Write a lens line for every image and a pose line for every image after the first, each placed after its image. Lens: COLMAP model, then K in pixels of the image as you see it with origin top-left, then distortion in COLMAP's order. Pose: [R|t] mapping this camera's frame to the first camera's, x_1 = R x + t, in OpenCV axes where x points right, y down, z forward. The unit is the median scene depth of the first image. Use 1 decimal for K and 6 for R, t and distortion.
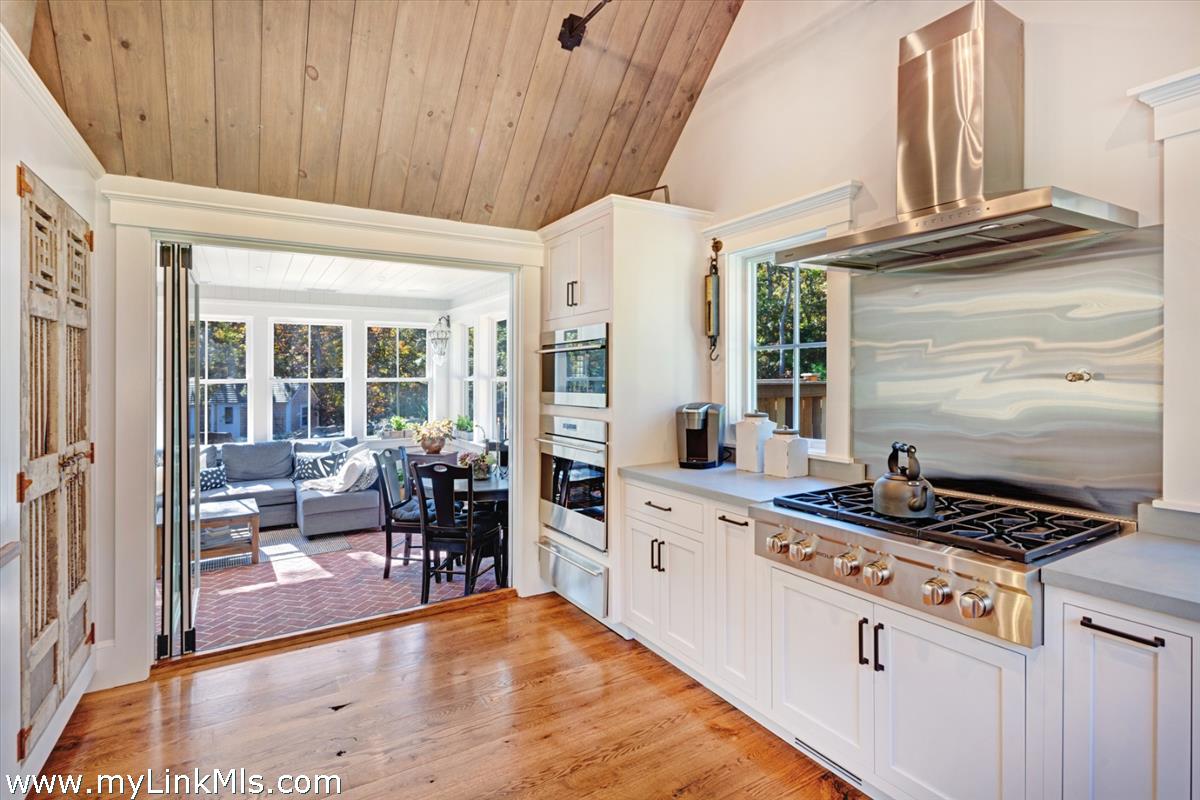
lens RADIAL K [[589.8, 0, 592.2], [0, 589.8, 378.7], [0, 0, 1]] dist [0.006879, -0.000903]
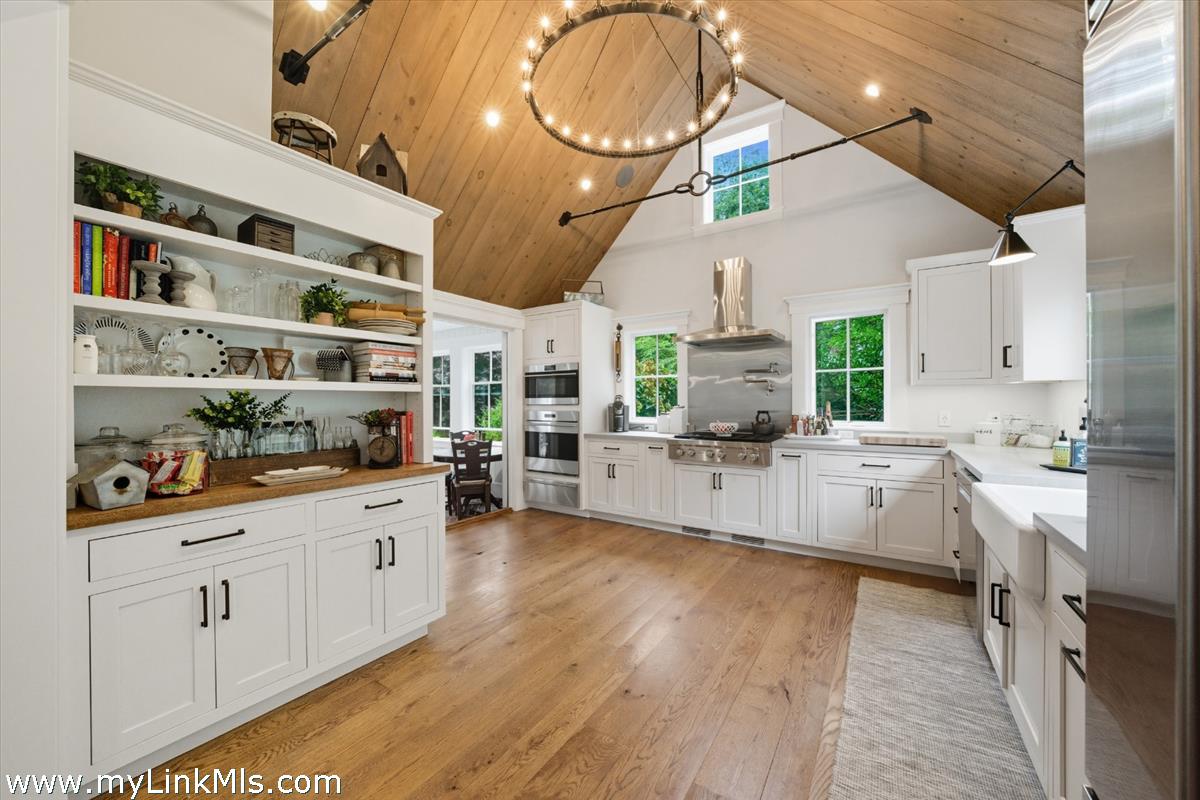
lens RADIAL K [[445.2, 0, 587.3], [0, 445.2, 401.2], [0, 0, 1]] dist [-0.023579, 0.000883]
pose [[0.906048, 0.006085, 0.423132, -0.584077], [-0.003266, 0.999967, -0.007388, 0.048604], [-0.423163, 0.005312, 0.906038, -0.390721]]
